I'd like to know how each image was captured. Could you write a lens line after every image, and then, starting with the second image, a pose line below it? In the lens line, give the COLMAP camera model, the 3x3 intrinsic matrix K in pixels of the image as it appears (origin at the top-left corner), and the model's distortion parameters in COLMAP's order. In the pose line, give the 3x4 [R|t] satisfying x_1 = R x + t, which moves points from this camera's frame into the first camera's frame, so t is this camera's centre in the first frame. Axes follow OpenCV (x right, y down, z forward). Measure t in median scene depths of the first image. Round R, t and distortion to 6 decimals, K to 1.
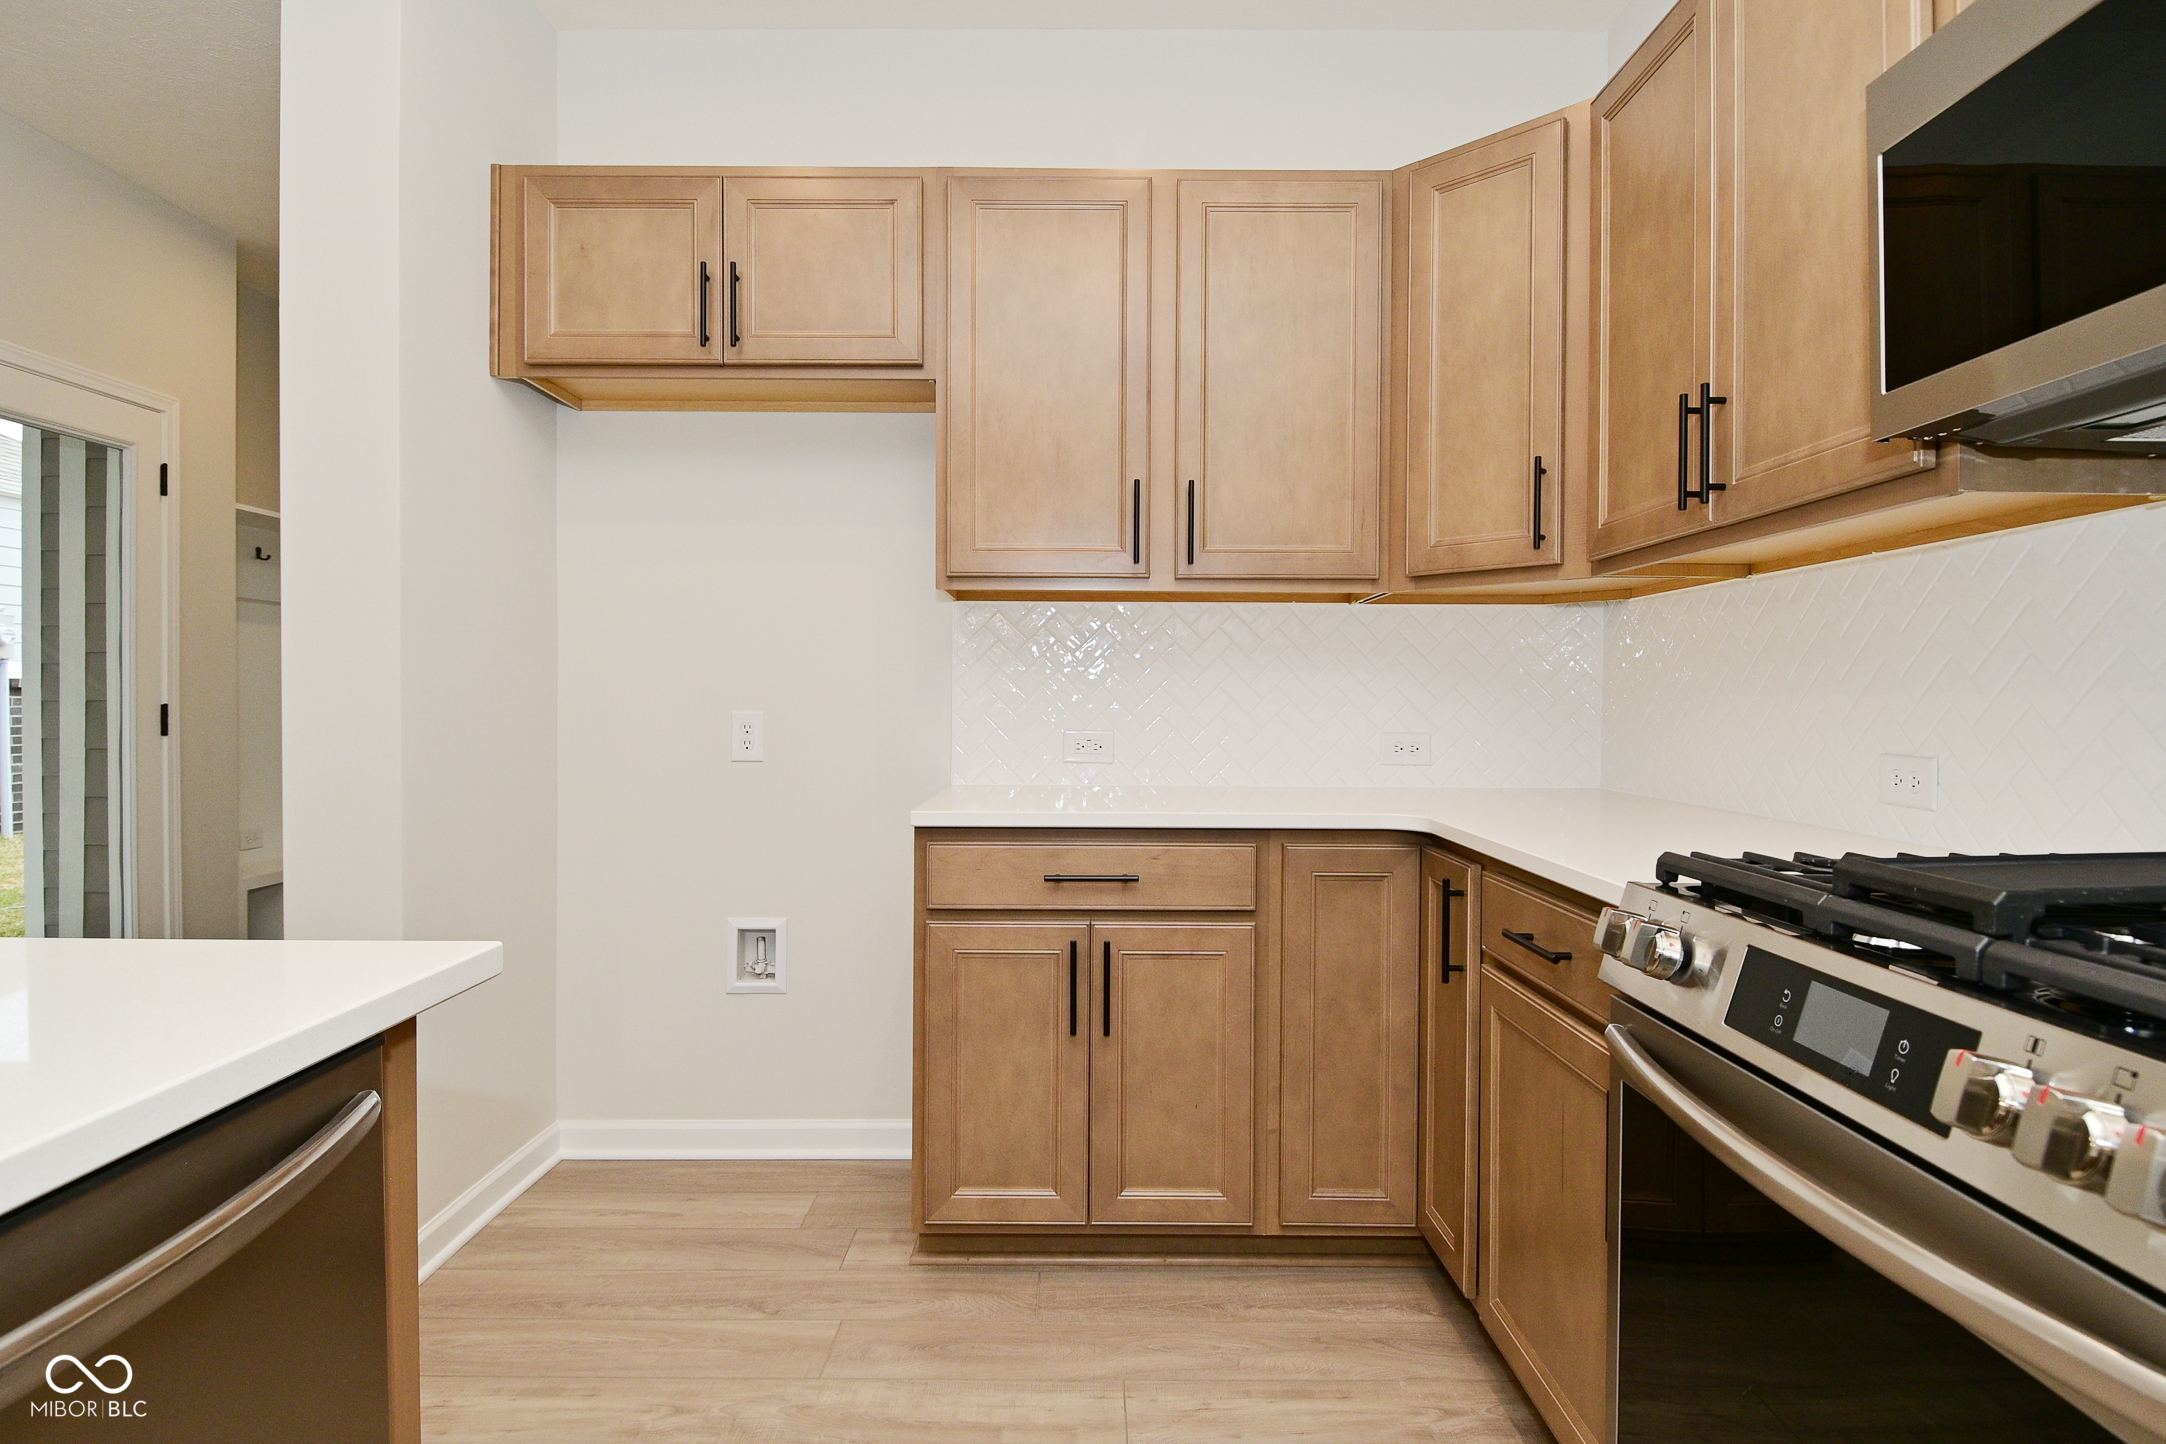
lens RADIAL K [[1142.0, 0, 1087.9], [0, 1142.0, 714.4], [0, 0, 1]] dist [0.012935, -0.021809]
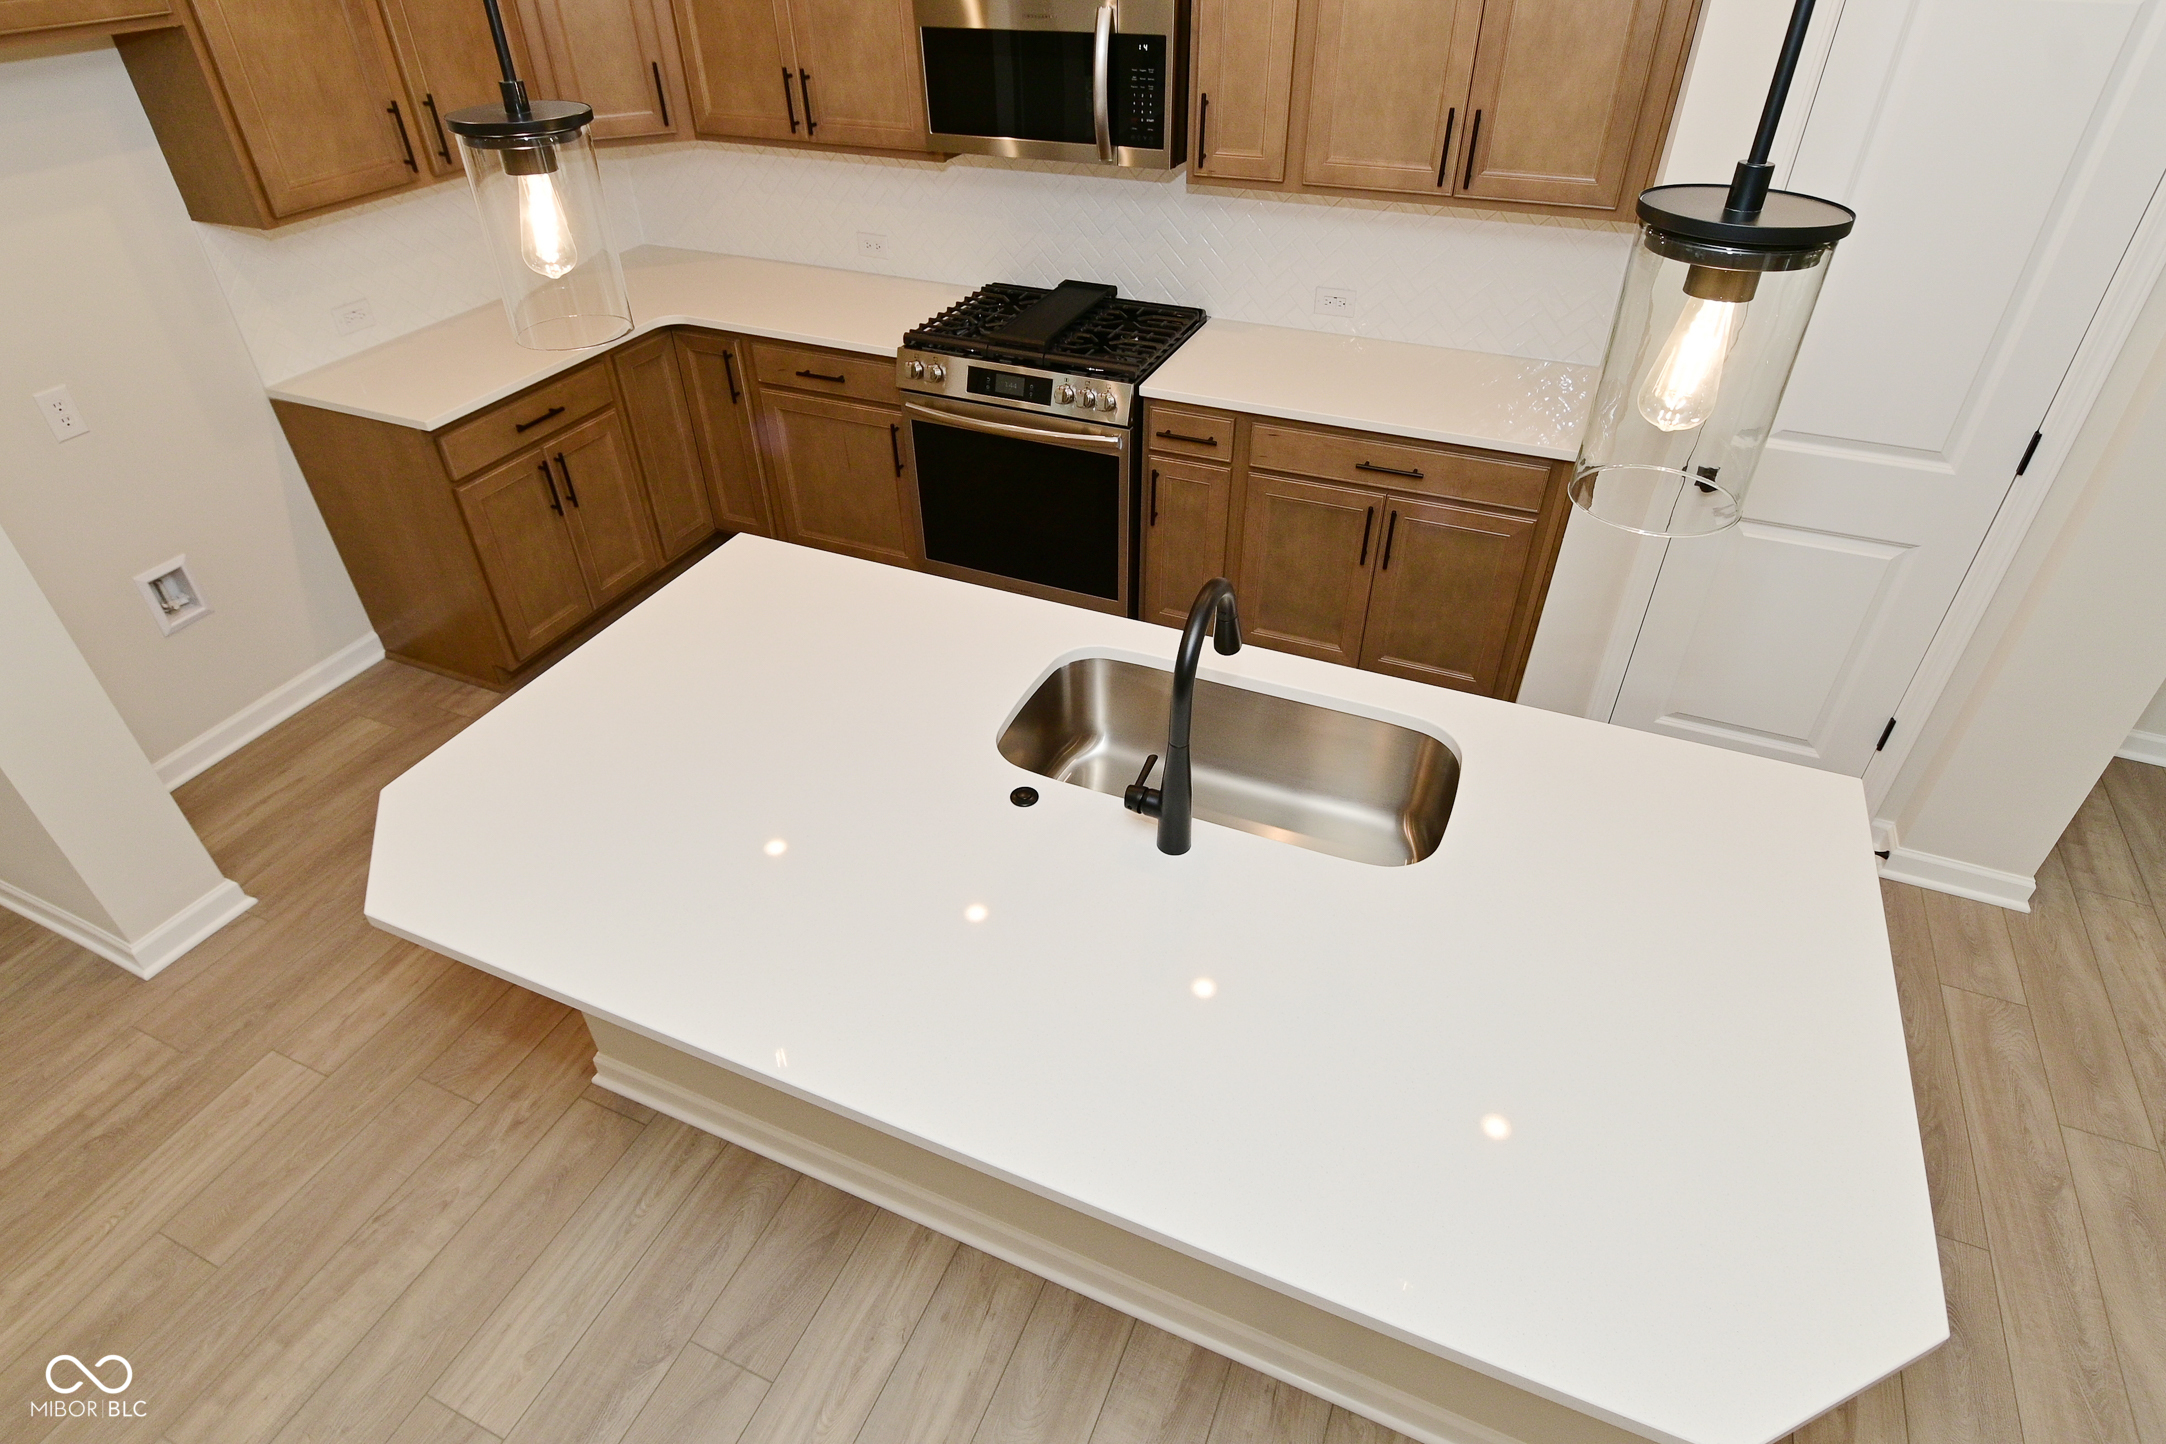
lens RADIAL K [[1142.0, 0, 1099.5], [0, 1142.0, 714.9], [0, 0, 1]] dist [0.012935, -0.021809]
pose [[0.397811, -0.560567, 0.726300, -1.225661], [0.020080, 0.796766, 0.603955, -0.538811], [-0.917248, -0.225676, 0.328218, -0.352976]]
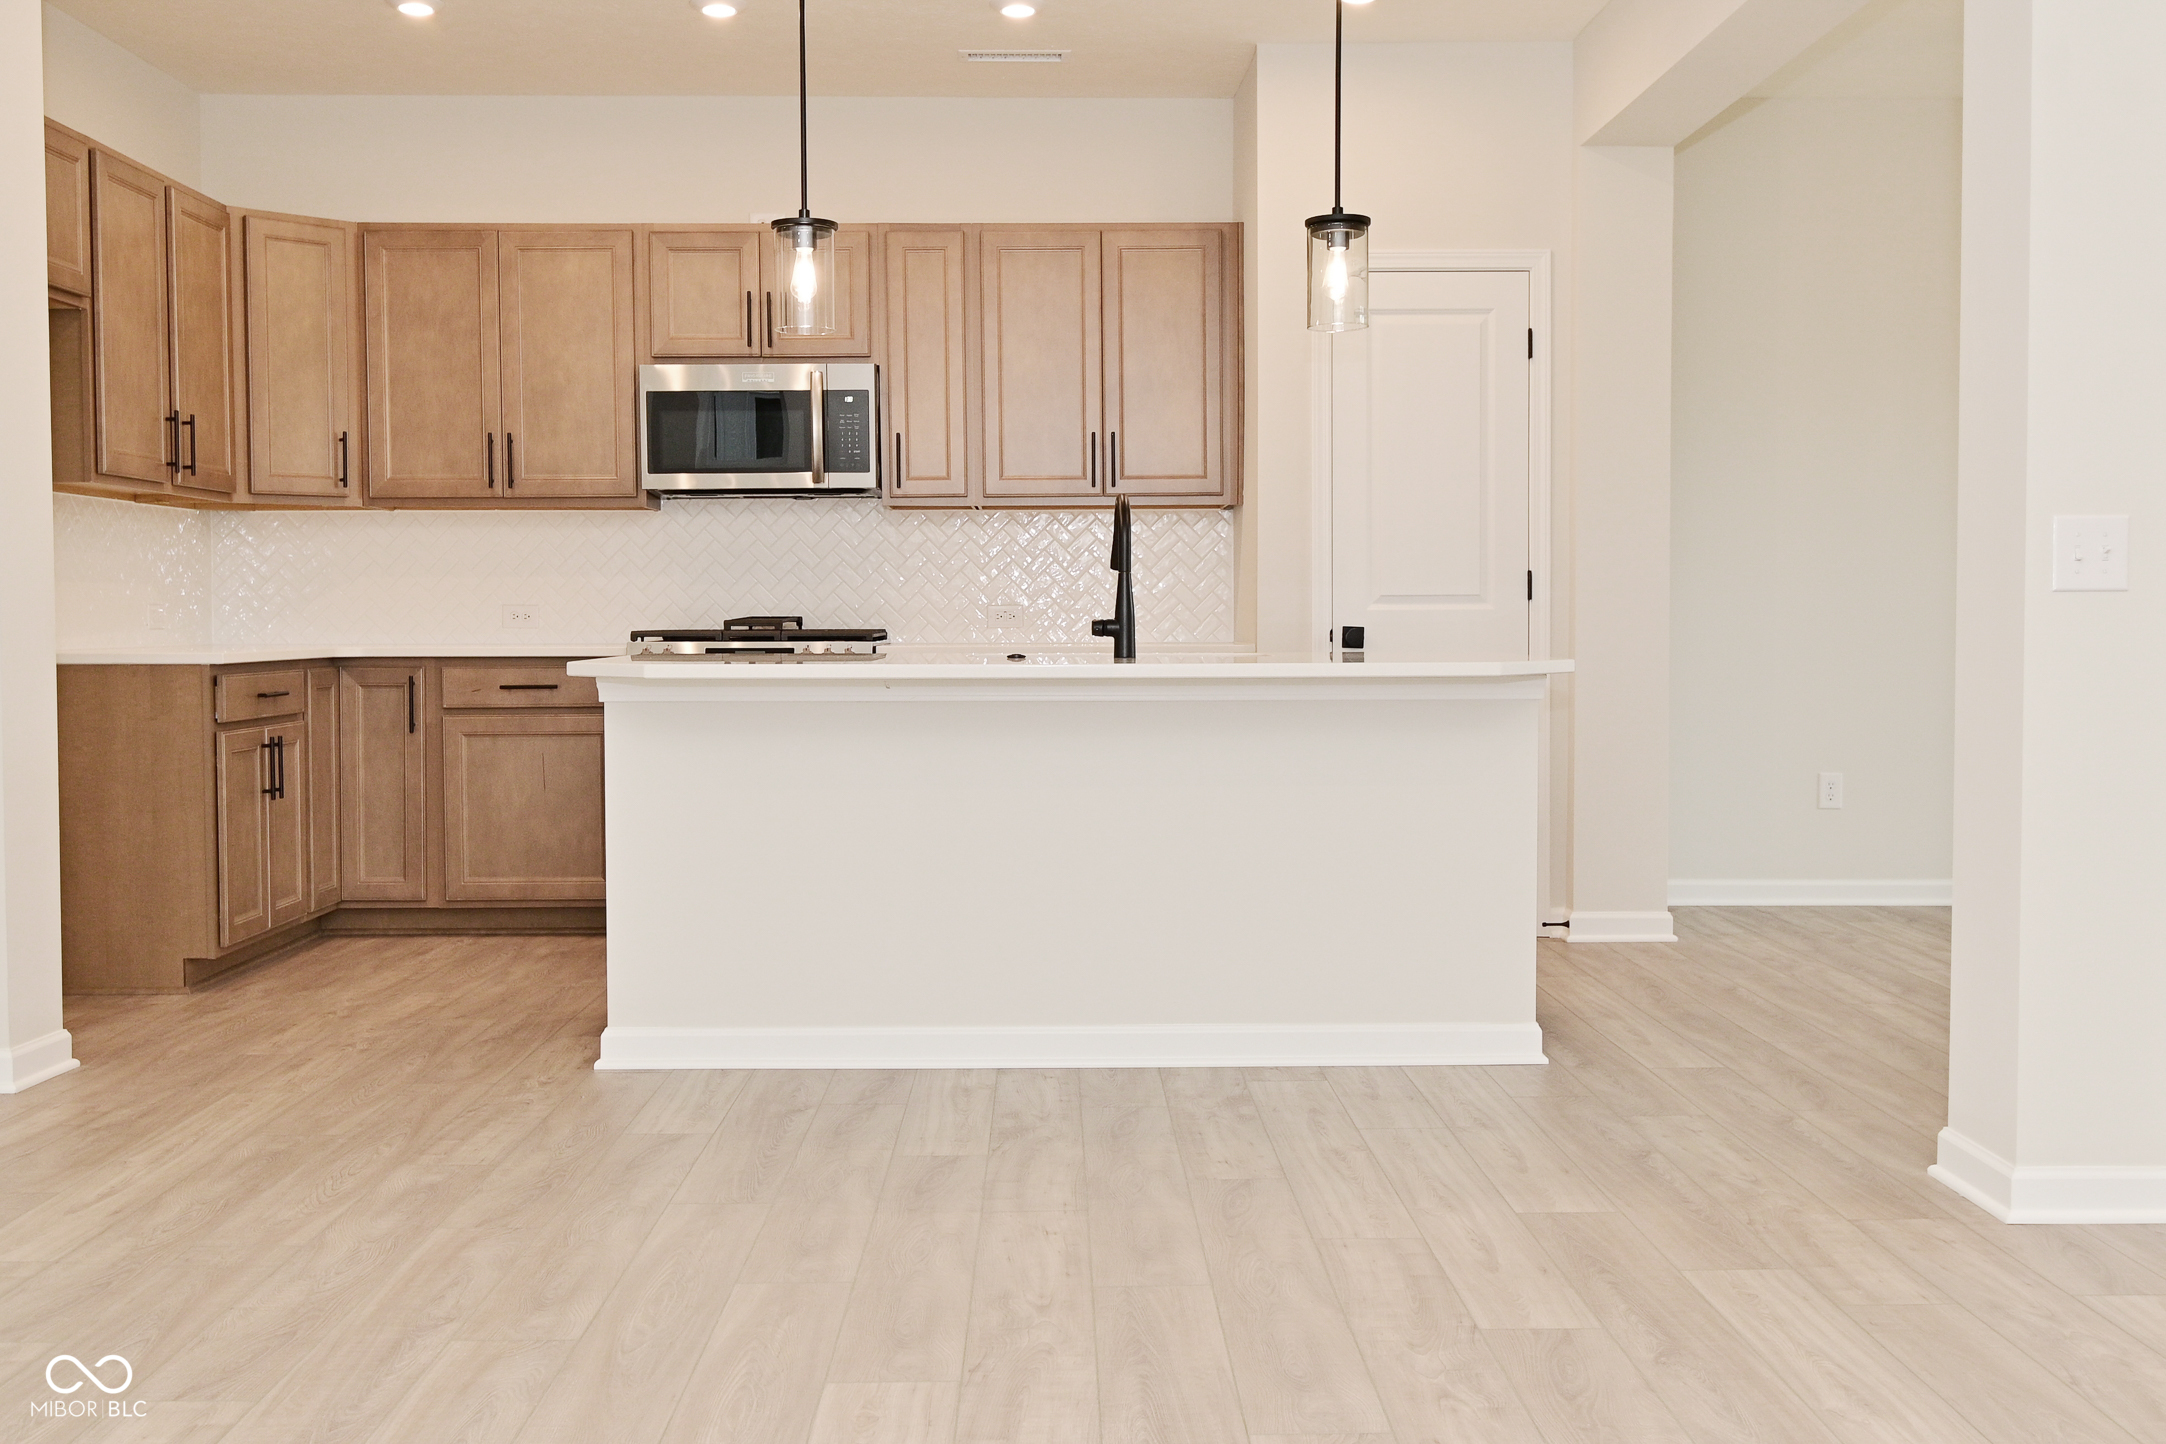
lens RADIAL K [[2178.9, 0, 1089.3], [0, 2178.9, 703.3], [0, 0, 1]] dist [0.048986, 0.000000]
pose [[-0.007940, -0.045920, 0.998914, -3.366248], [0.016004, 0.998811, 0.046043, 0.046364], [-0.999840, 0.016352, -0.007195, -0.060145]]
